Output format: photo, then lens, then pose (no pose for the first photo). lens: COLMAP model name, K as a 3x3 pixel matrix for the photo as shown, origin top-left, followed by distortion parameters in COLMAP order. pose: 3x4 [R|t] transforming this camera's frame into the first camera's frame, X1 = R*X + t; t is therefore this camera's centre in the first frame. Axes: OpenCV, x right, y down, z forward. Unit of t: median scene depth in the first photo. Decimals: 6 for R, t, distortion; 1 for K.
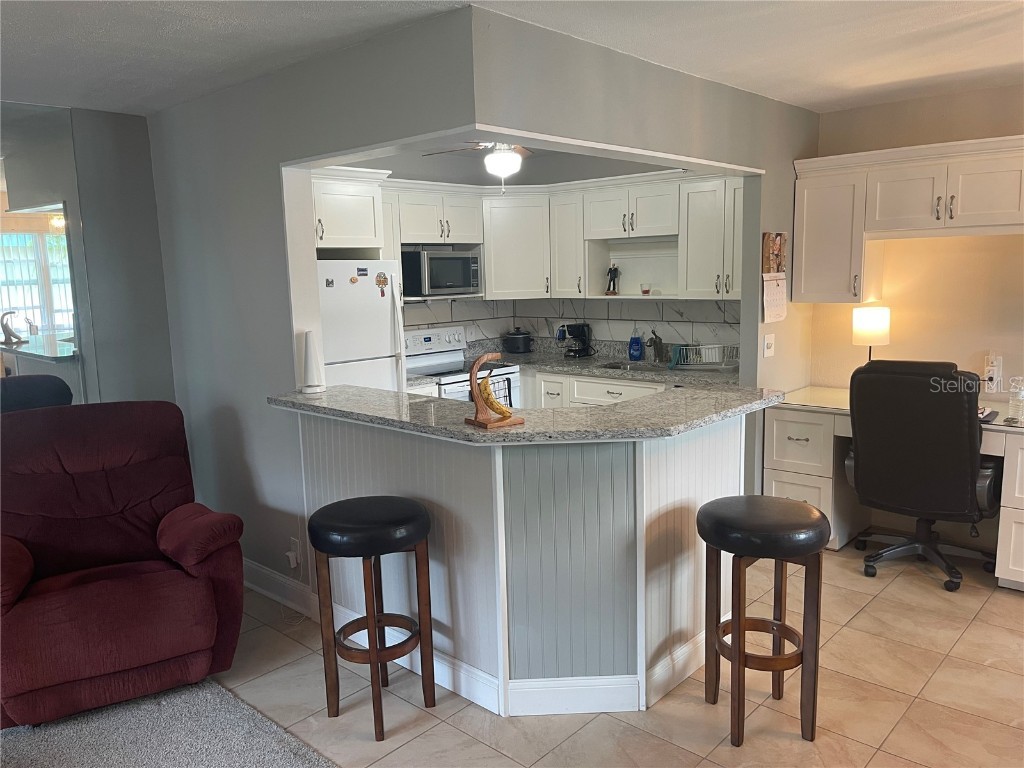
lens RADIAL K [[776.2, 0, 510.8], [0, 776.2, 391.9], [0, 0, 1]] dist [0.082869, -0.112376]
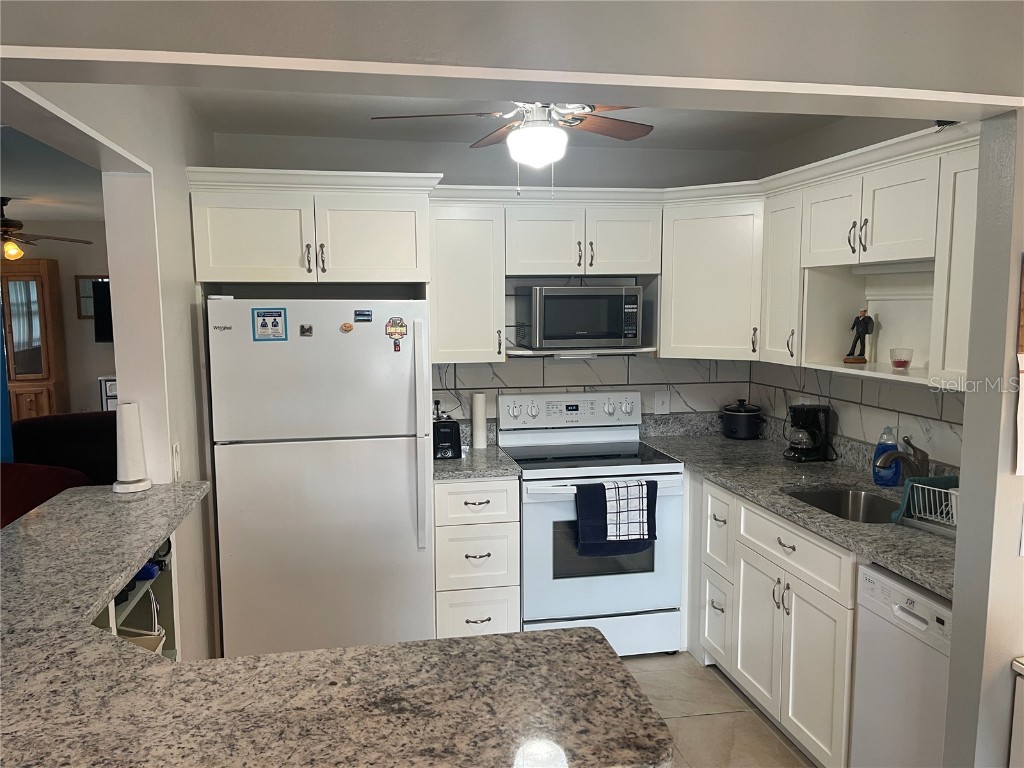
lens RADIAL K [[776.2, 0, 510.8], [0, 776.2, 391.9], [0, 0, 1]] dist [0.082869, -0.112376]
pose [[0.806715, 0.090228, -0.584012, 0.325644], [-0.108128, 0.994128, 0.004229, -0.097987], [0.580964, 0.059736, 0.811734, 0.481036]]
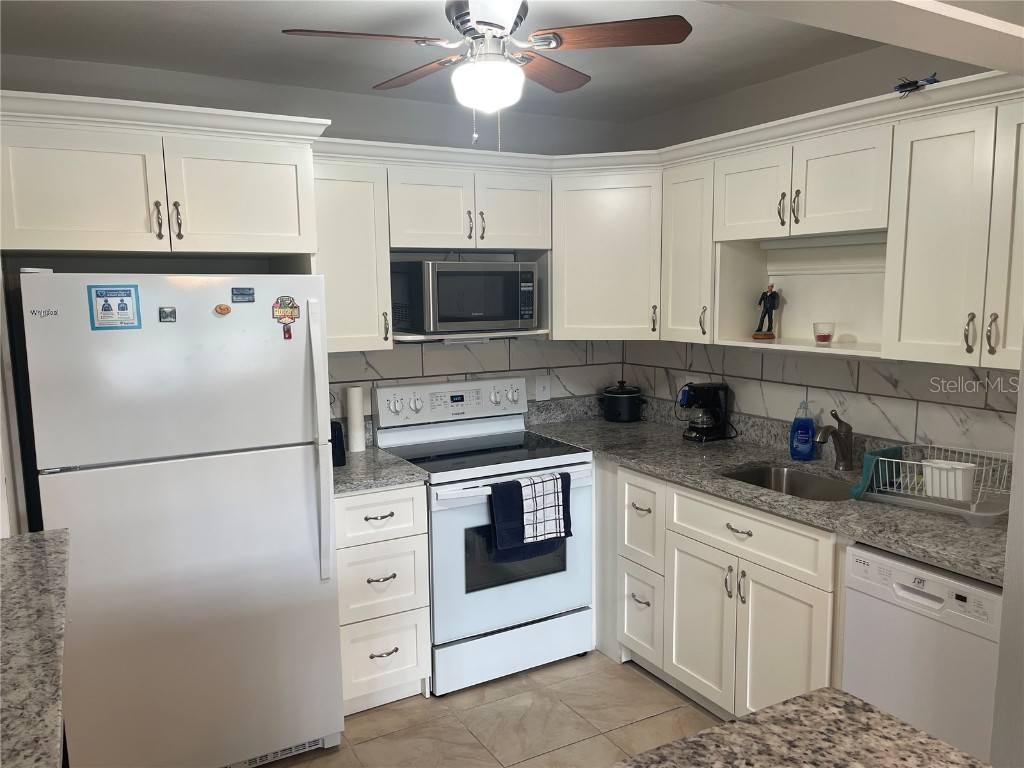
lens RADIAL K [[776.2, 0, 510.8], [0, 776.2, 391.9], [0, 0, 1]] dist [0.082869, -0.112376]
pose [[0.951933, 0.056307, -0.301087, 0.157679], [-0.061111, 0.998109, -0.006553, -0.088718], [0.300149, 0.024637, 0.953574, 0.500619]]
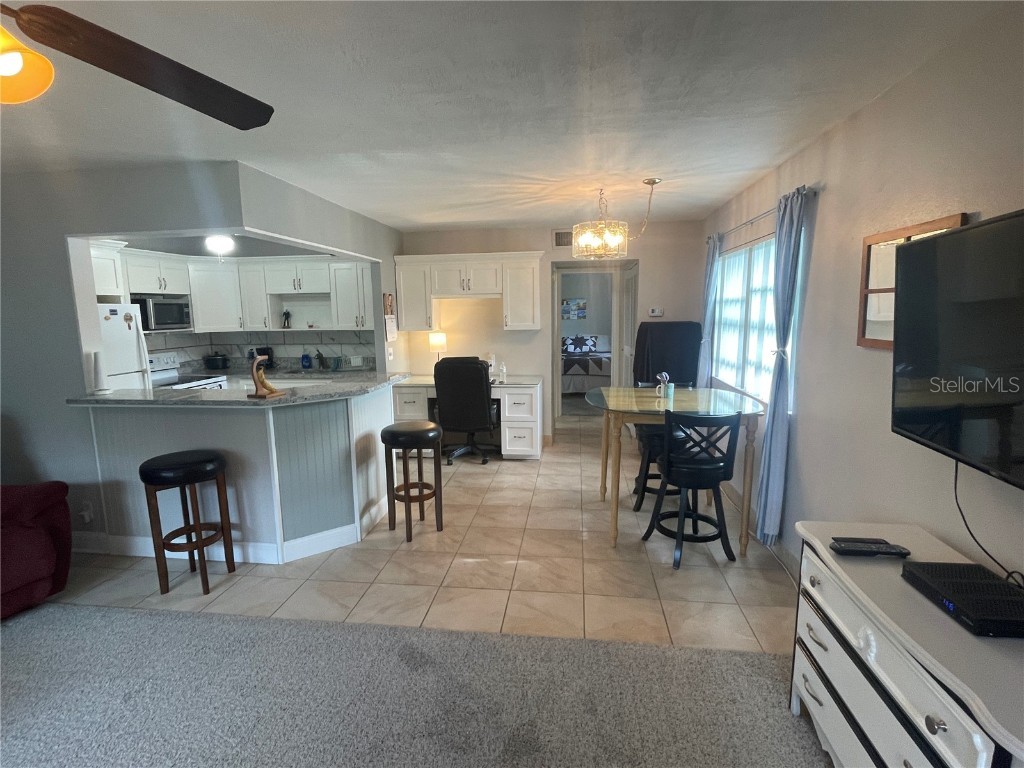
lens RADIAL K [[520.2, 0, 506.7], [0, 520.2, 387.9], [0, 0, 1]] dist [-0.002074, -0.000300]
pose [[0.819965, -0.073285, 0.567703, -0.143542], [0.085083, 0.996357, 0.005730, 0.036258], [-0.566055, 0.043604, 0.823213, -0.162604]]
